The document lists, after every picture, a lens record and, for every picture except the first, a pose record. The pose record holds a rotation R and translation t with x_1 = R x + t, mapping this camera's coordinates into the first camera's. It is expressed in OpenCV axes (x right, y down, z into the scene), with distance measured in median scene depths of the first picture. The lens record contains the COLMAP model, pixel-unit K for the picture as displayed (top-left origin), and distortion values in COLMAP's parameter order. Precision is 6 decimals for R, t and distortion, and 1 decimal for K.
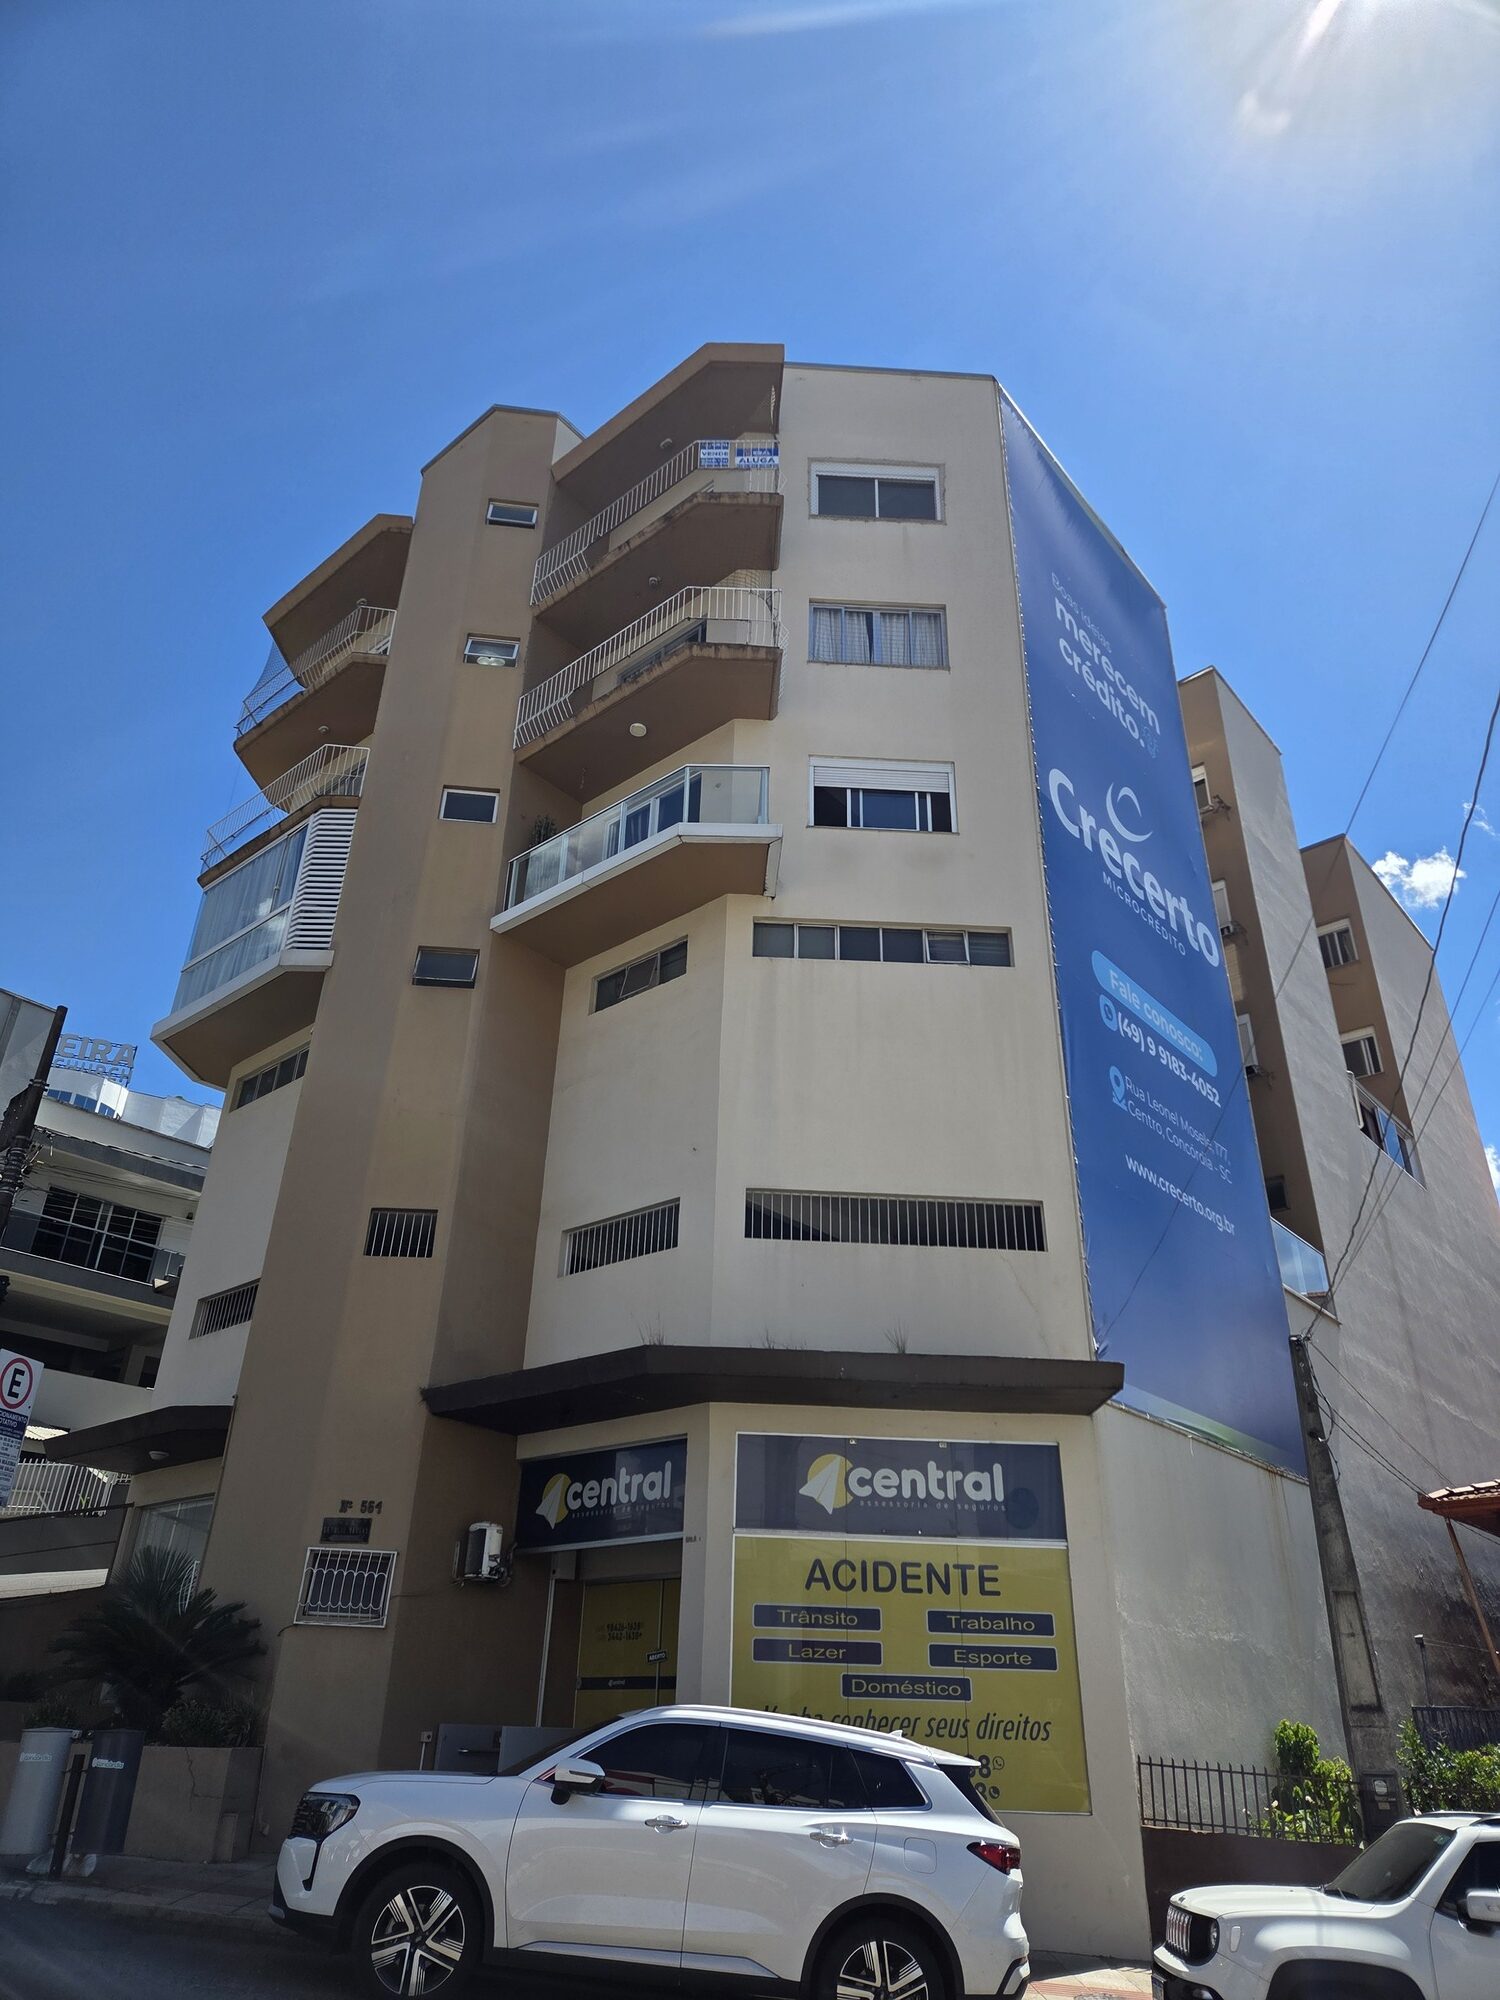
lens RADIAL K [[1349.6, 0, 750.1], [0, 1349.6, 1007.3], [0, 0, 1]] dist [0.008770, 0.000143]
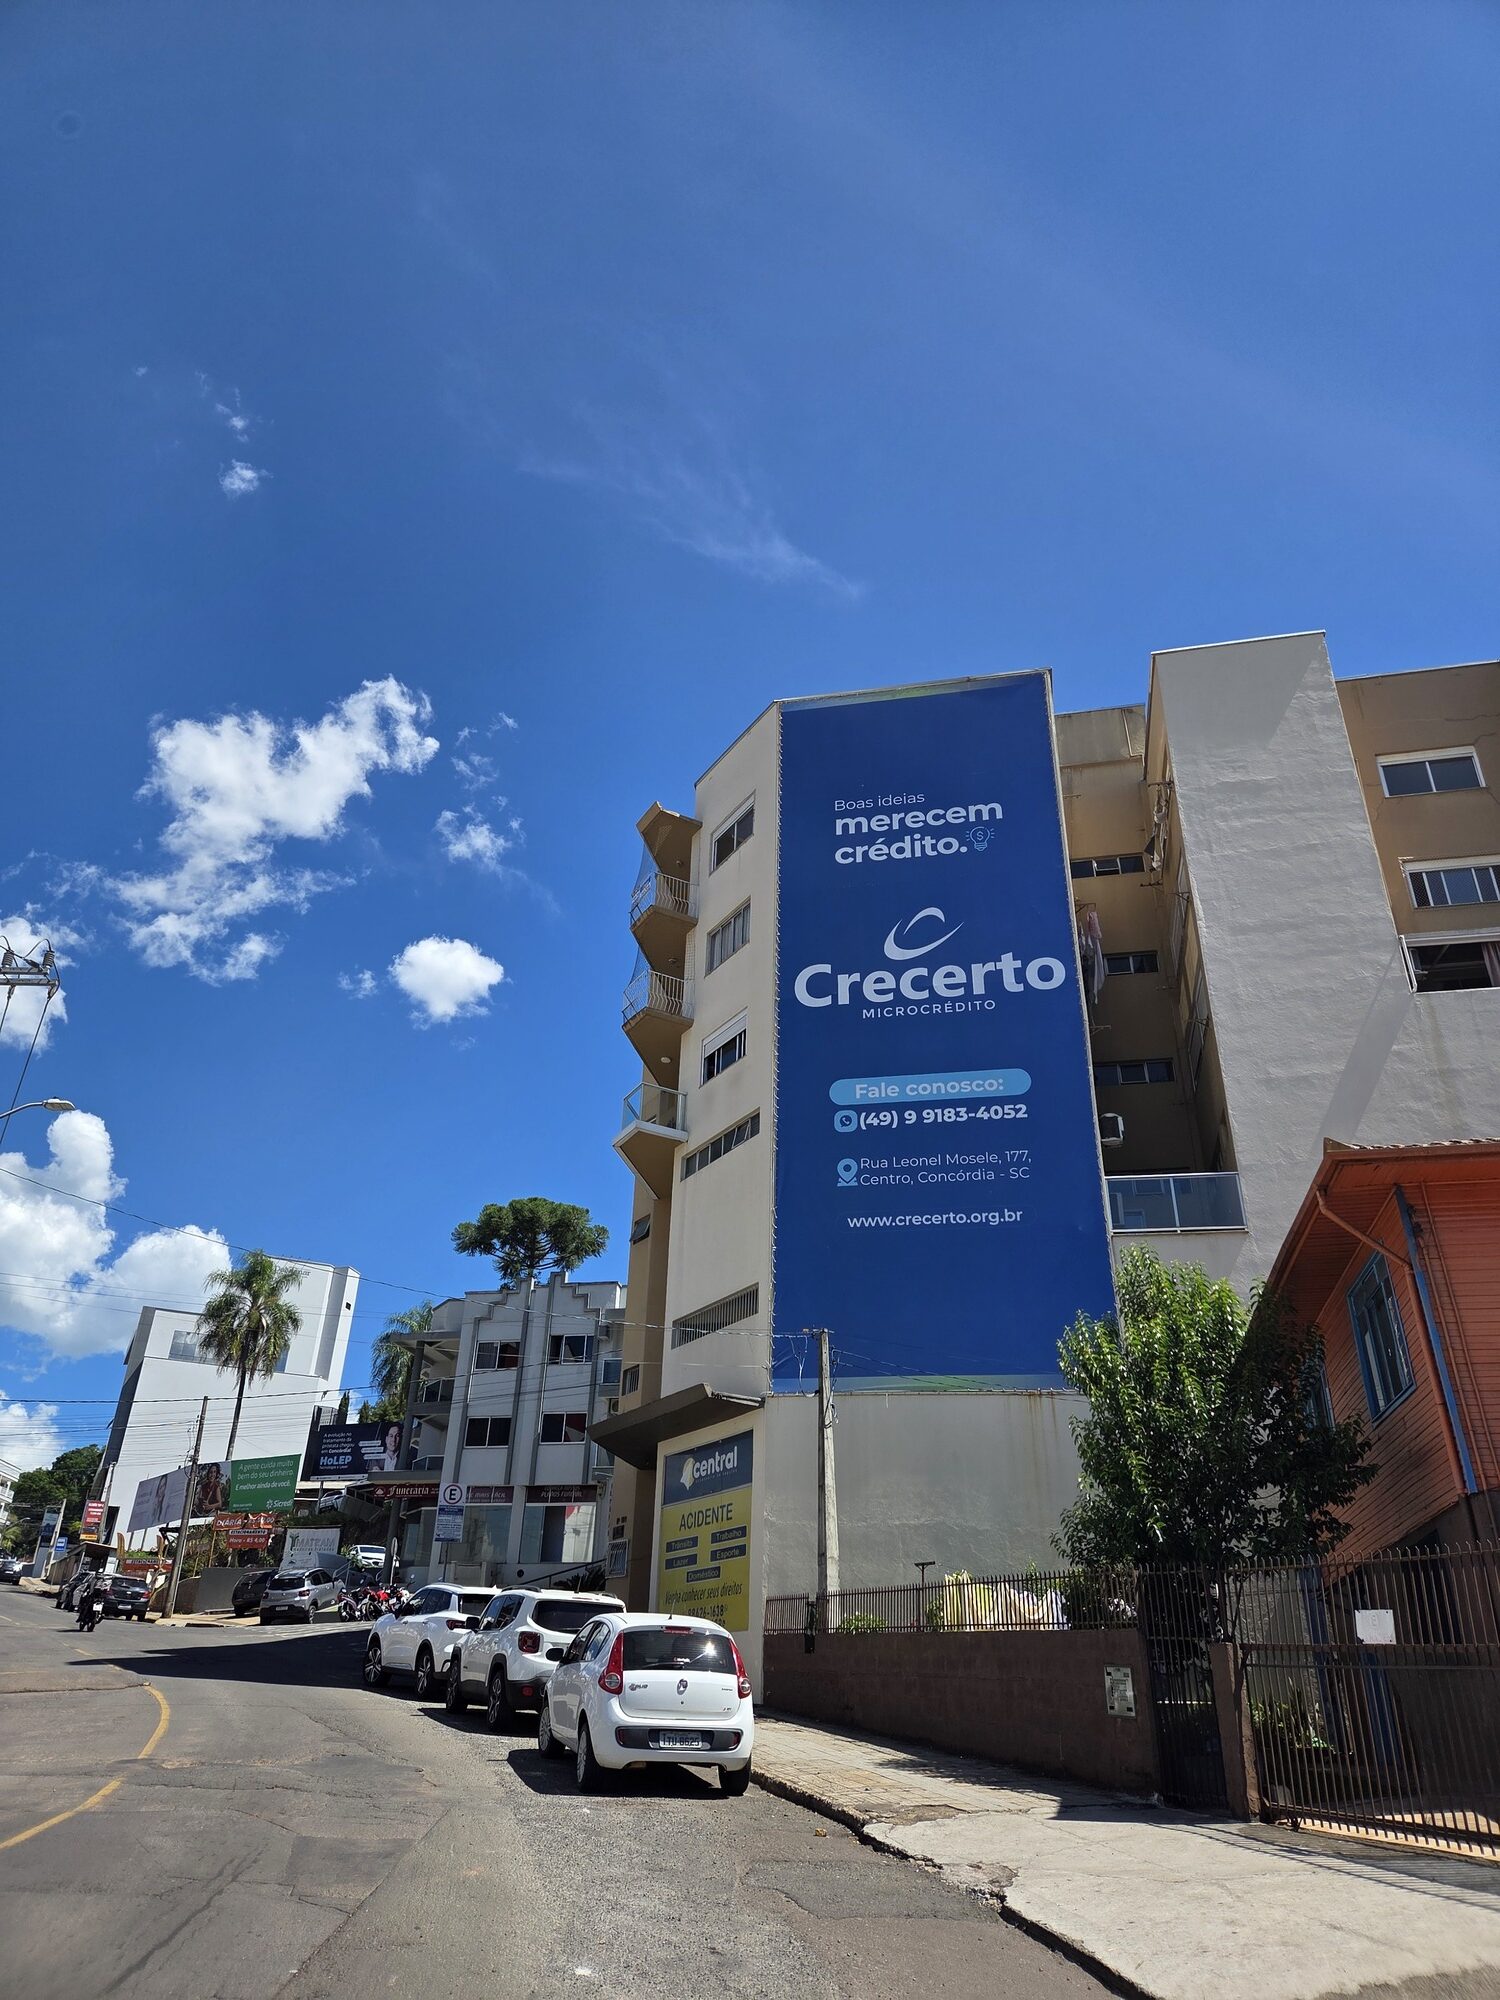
lens RADIAL K [[1349.6, 0, 755.8], [0, 1349.6, 1000.2], [0, 0, 1]] dist [0.008770, 0.000143]
pose [[0.483017, -0.436577, -0.759009, 1.829584], [0.406599, 0.879540, -0.247155, 0.278645], [0.775482, -0.189233, 0.602345, 0.069505]]
